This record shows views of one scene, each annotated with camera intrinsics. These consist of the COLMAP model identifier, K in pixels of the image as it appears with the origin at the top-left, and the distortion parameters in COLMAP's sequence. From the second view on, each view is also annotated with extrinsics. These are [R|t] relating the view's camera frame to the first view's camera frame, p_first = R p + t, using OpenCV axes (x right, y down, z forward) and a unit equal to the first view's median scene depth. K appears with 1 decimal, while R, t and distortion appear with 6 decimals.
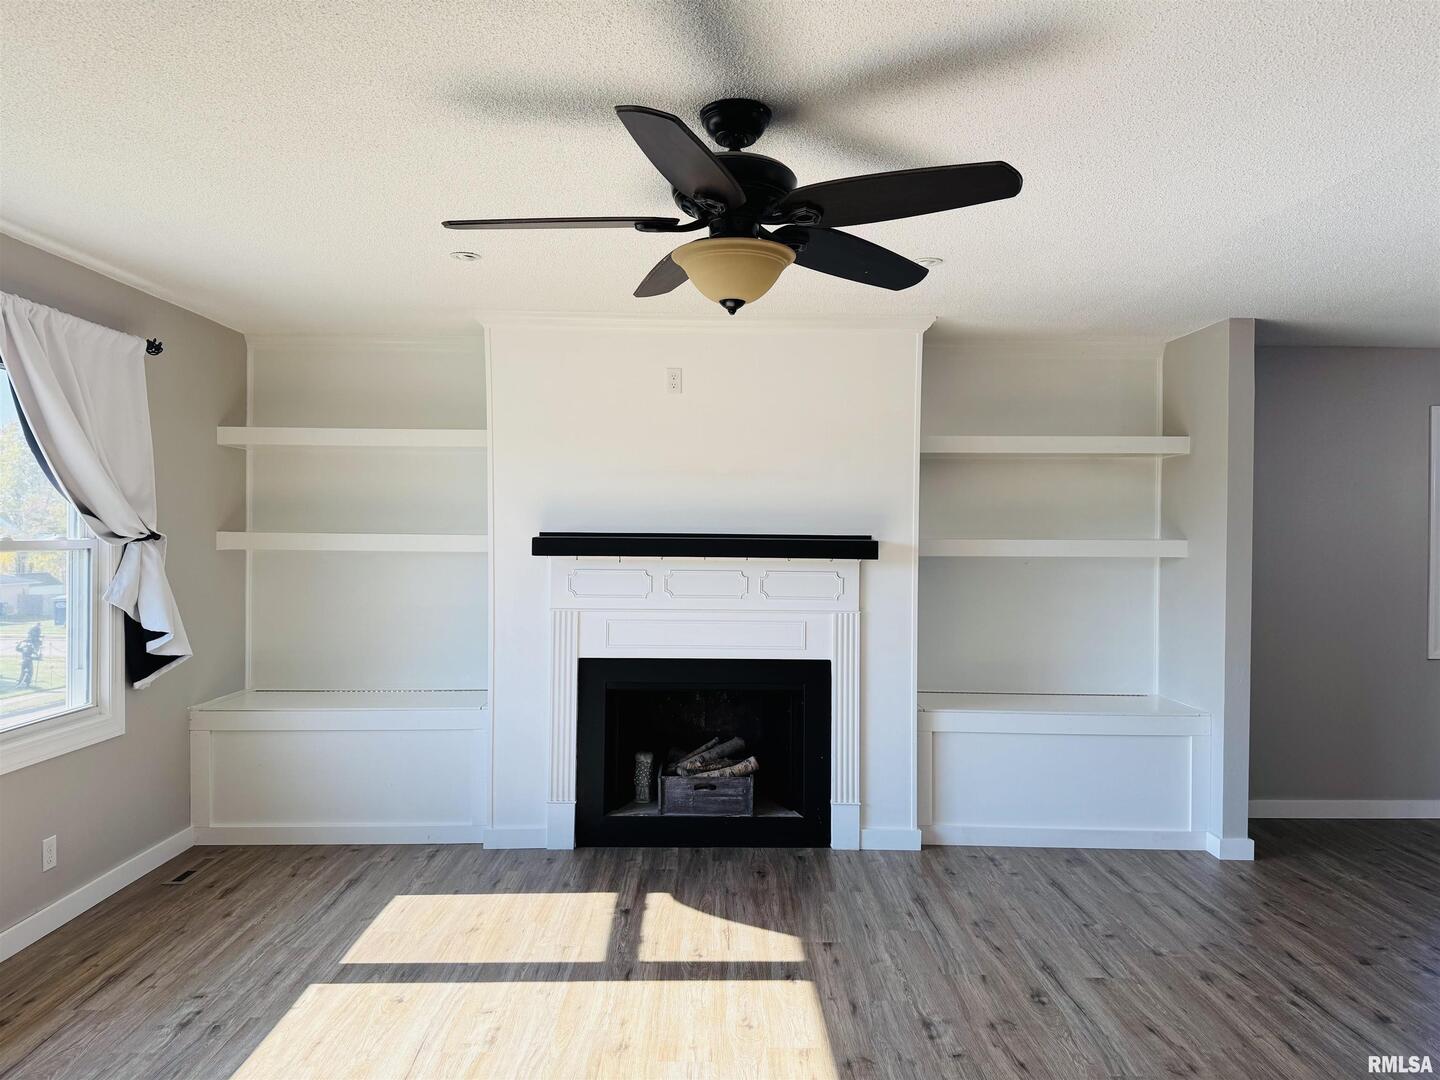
lens RADIAL K [[1007.4, 0, 716.3], [0, 1007.4, 540.1], [0, 0, 1]] dist [0.088225, -0.107105]
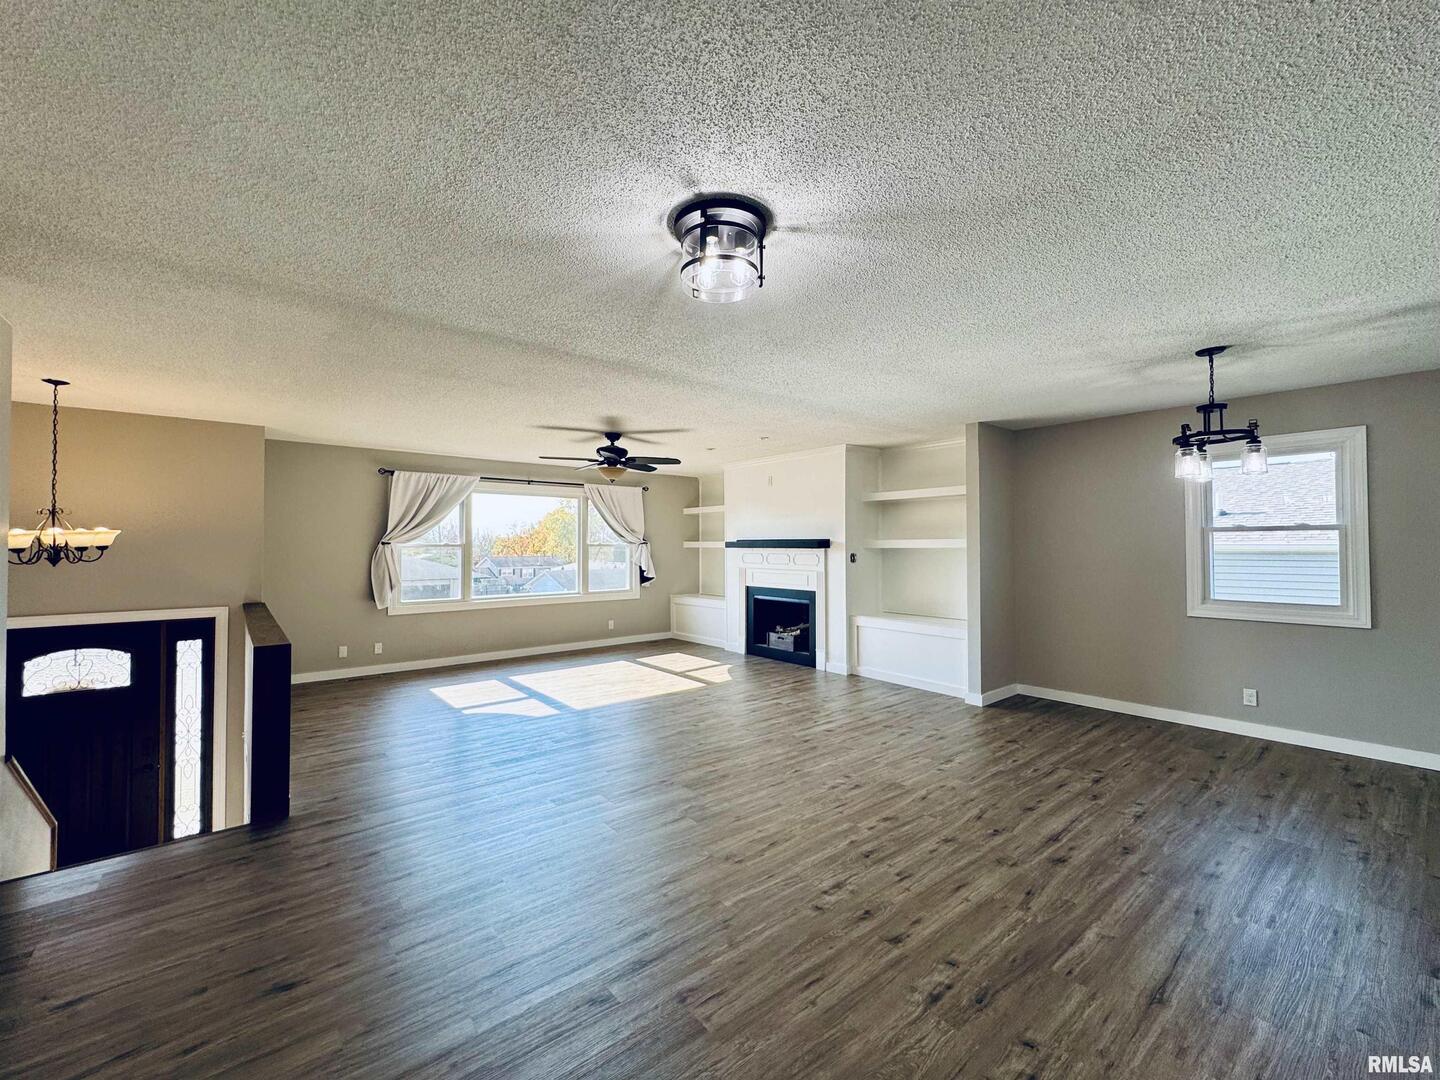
lens RADIAL K [[592.3, 0, 720.2], [0, 592.3, 537.6], [0, 0, 1]] dist [-0.001878, 0.000108]
pose [[0.629548, -0.020569, -0.776689, 1.190966], [0.000232, 0.999654, -0.026285, 0.032013], [0.776962, 0.016367, 0.629335, -0.075223]]
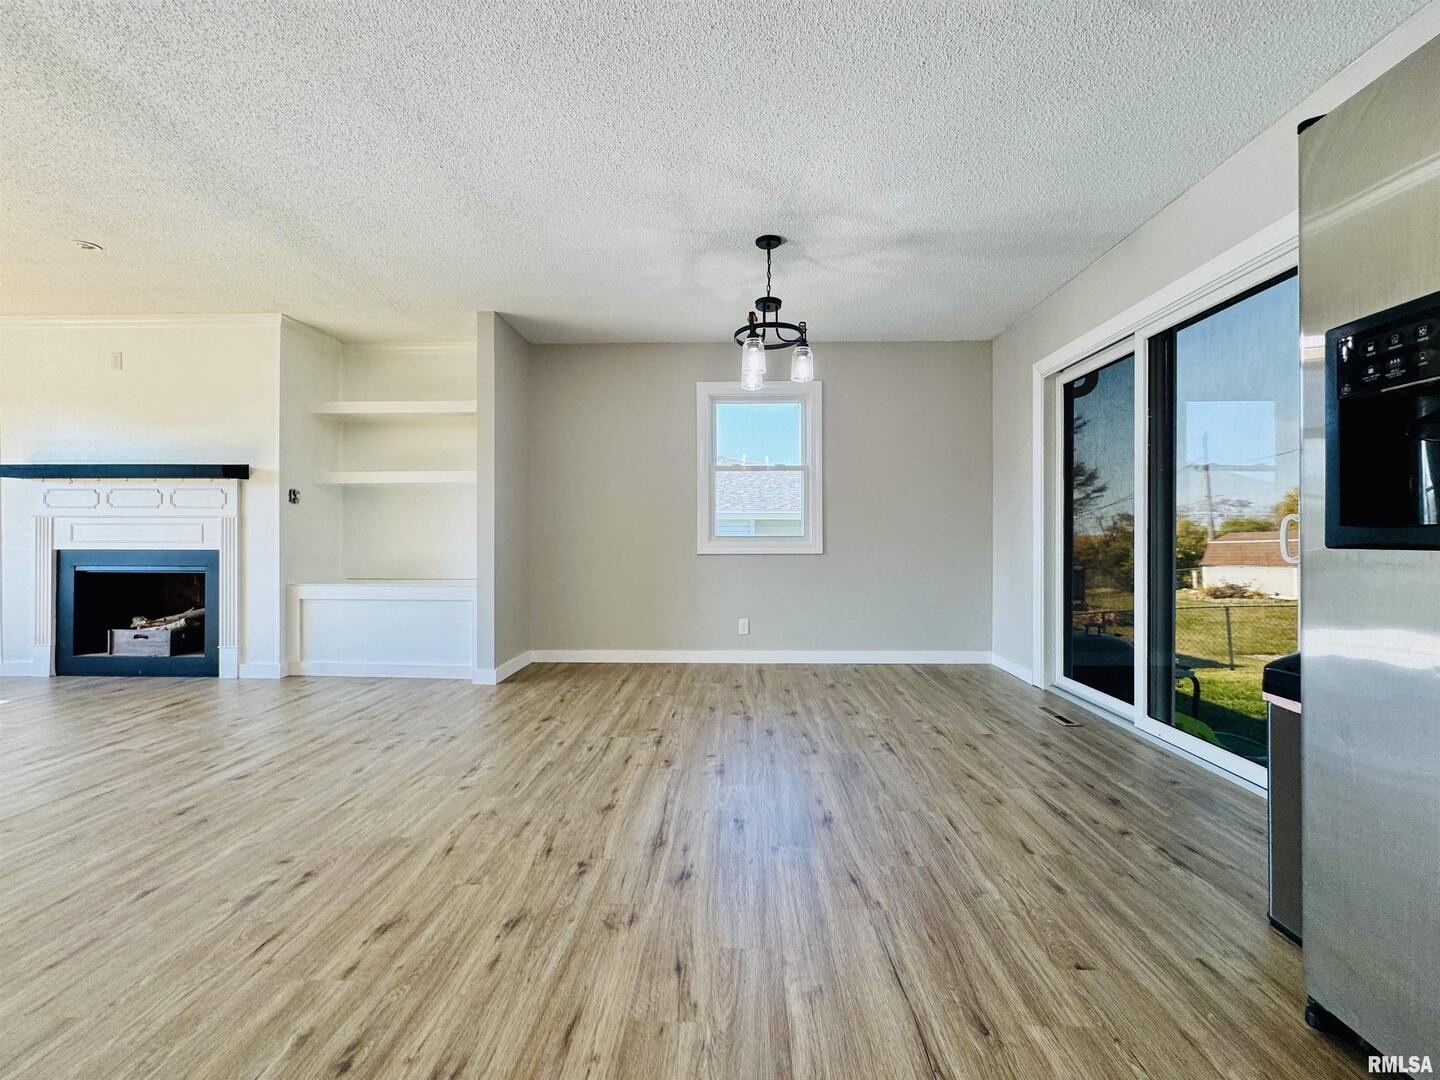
lens RADIAL K [[592.8, 0, 719.6], [0, 592.8, 536.0], [0, 0, 1]] dist [-0.002571, 0.000120]
pose [[0.999209, -0.007694, -0.039009, 0.968698], [0.007243, 0.999905, -0.011699, 0.127193], [0.039095, 0.011407, 0.999170, 0.193468]]
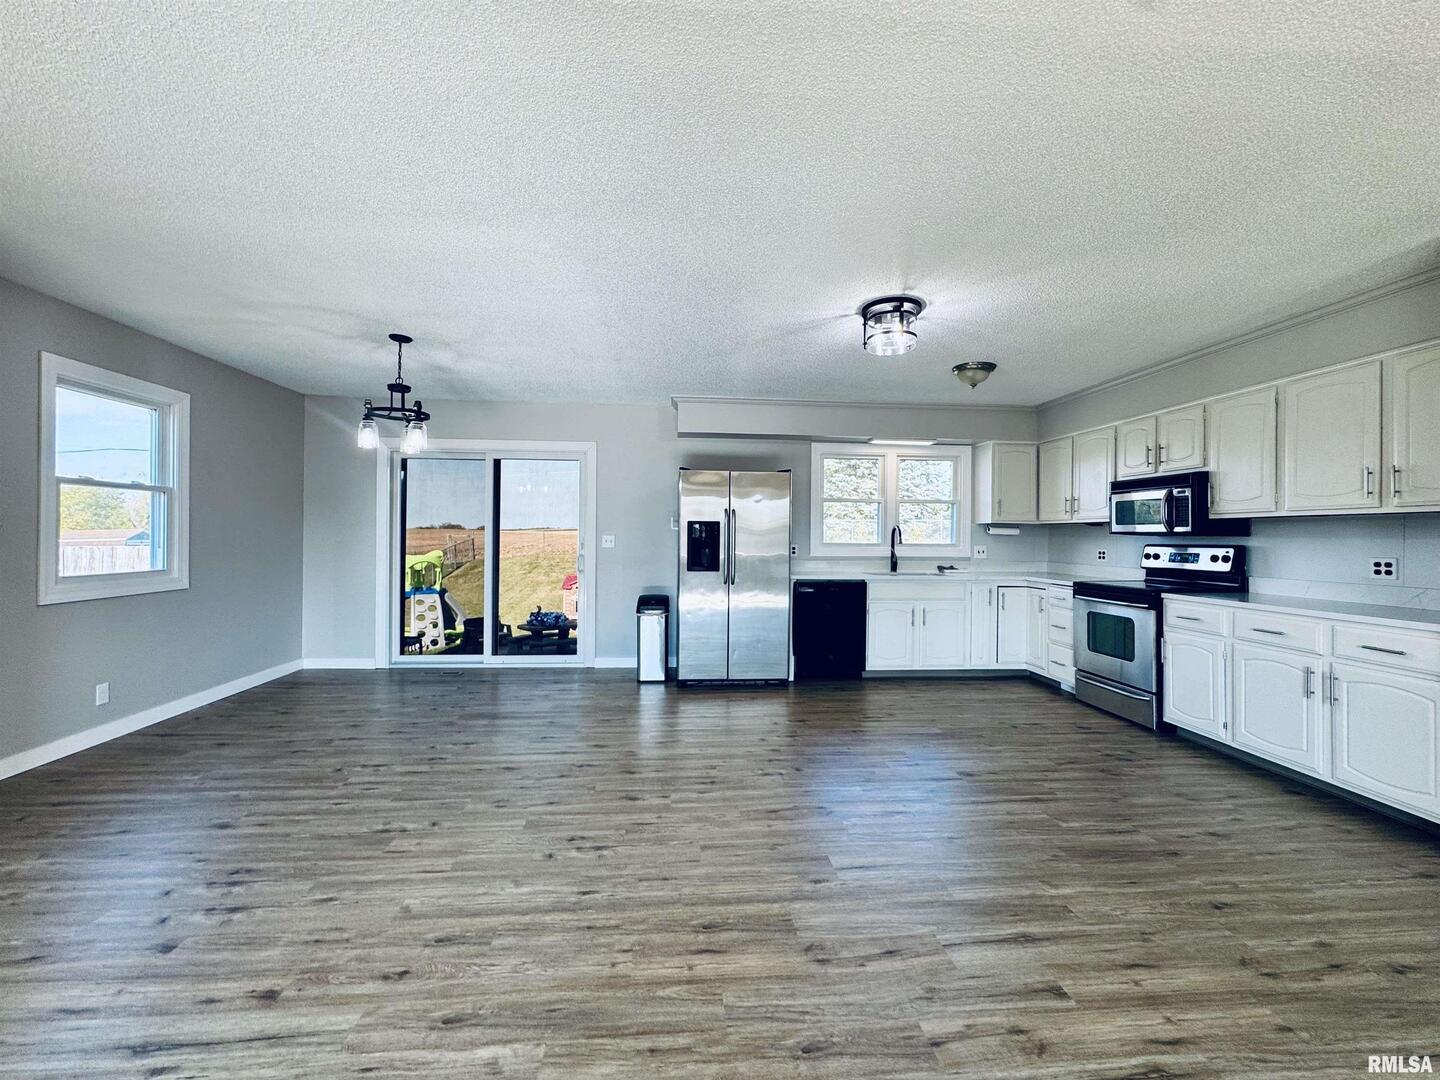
lens RADIAL K [[592.8, 0, 719.6], [0, 592.8, 536.0], [0, 0, 1]] dist [-0.002571, 0.000120]
pose [[-0.075826, -0.007418, 0.997093, 0.094187], [-0.001655, 0.999972, 0.007314, 0.055152], [-0.997120, -0.001095, -0.075837, 0.490672]]
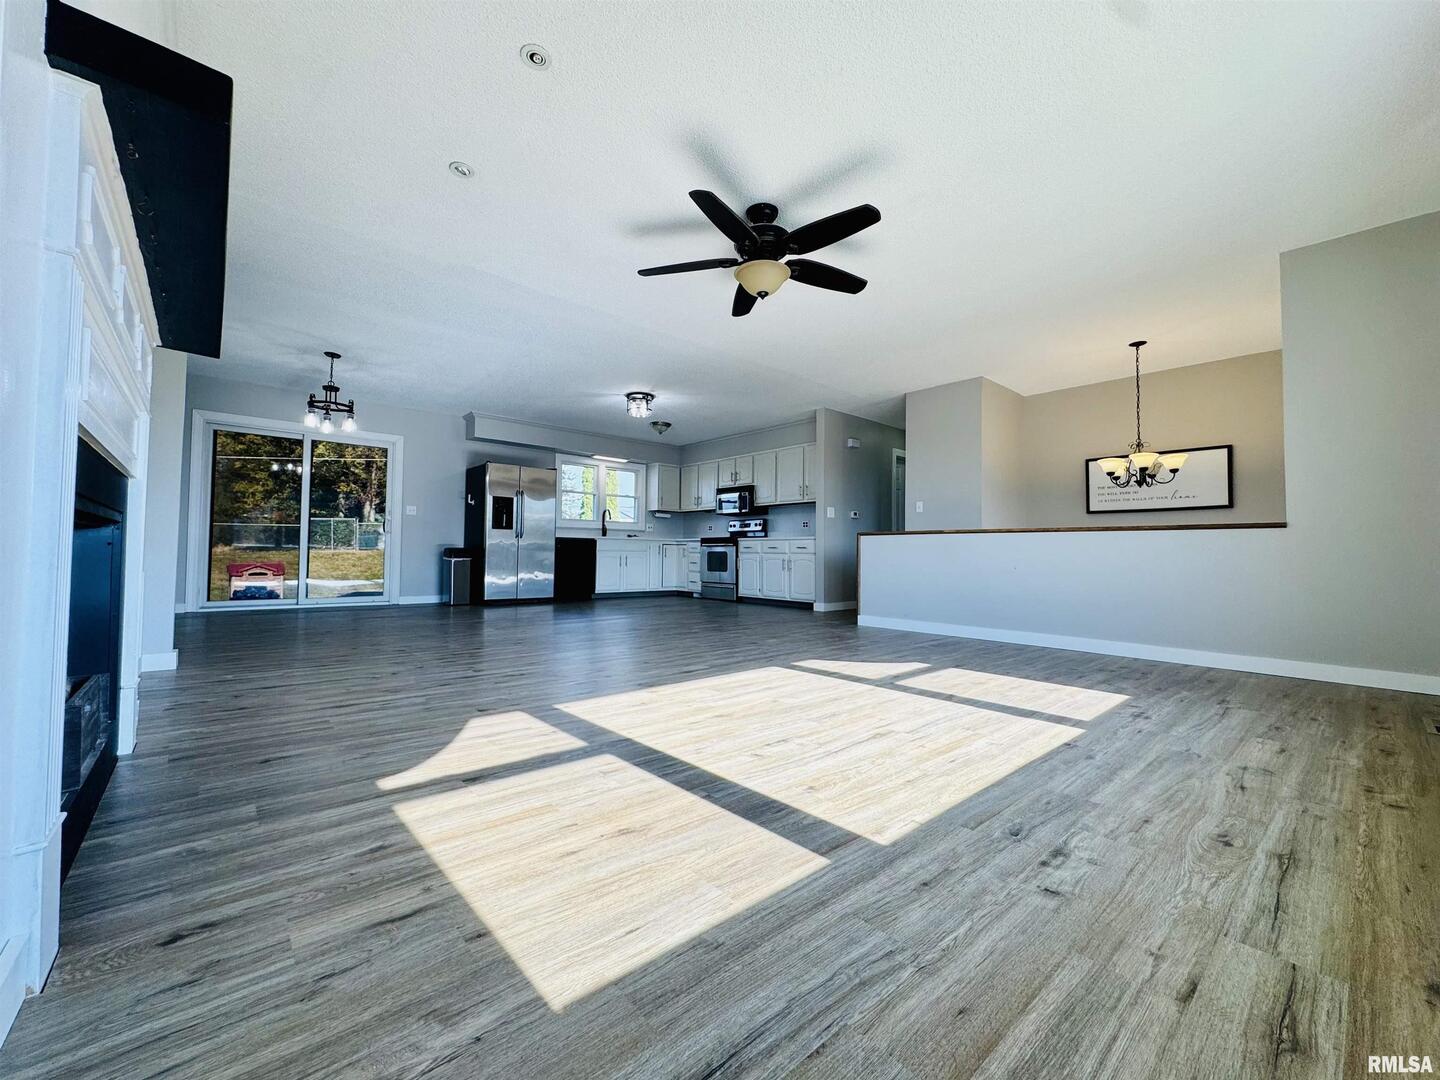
lens RADIAL K [[578.0, 0, 718.6], [0, 578.0, 534.9], [0, 0, 1]] dist [-0.000589, 0.000251]
pose [[-0.651633, 0.010812, 0.758457, -0.493574], [-0.010387, 0.999677, -0.023175, 0.181684], [-0.758463, -0.022980, -0.651311, 1.067856]]
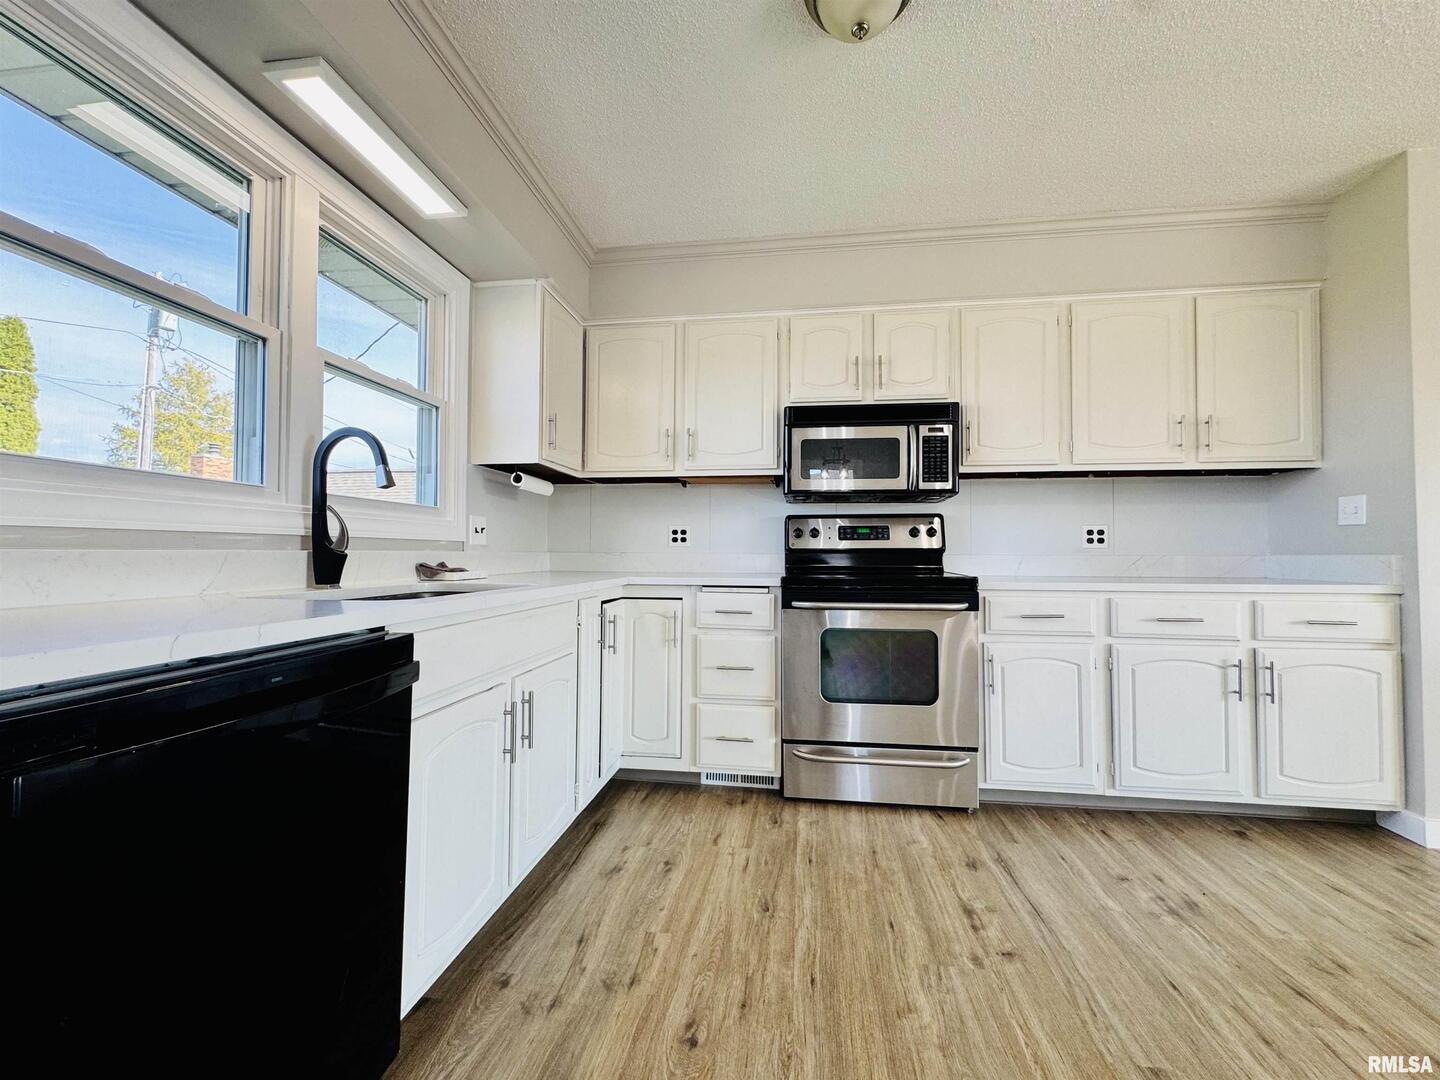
lens RADIAL K [[592.3, 0, 720.2], [0, 592.3, 537.6], [0, 0, 1]] dist [-0.001878, 0.000108]
pose [[-0.988961, -0.007103, 0.148005, 1.096254], [-0.009830, 0.999795, -0.017702, 0.117613], [-0.147849, -0.018962, -0.988828, 0.341064]]
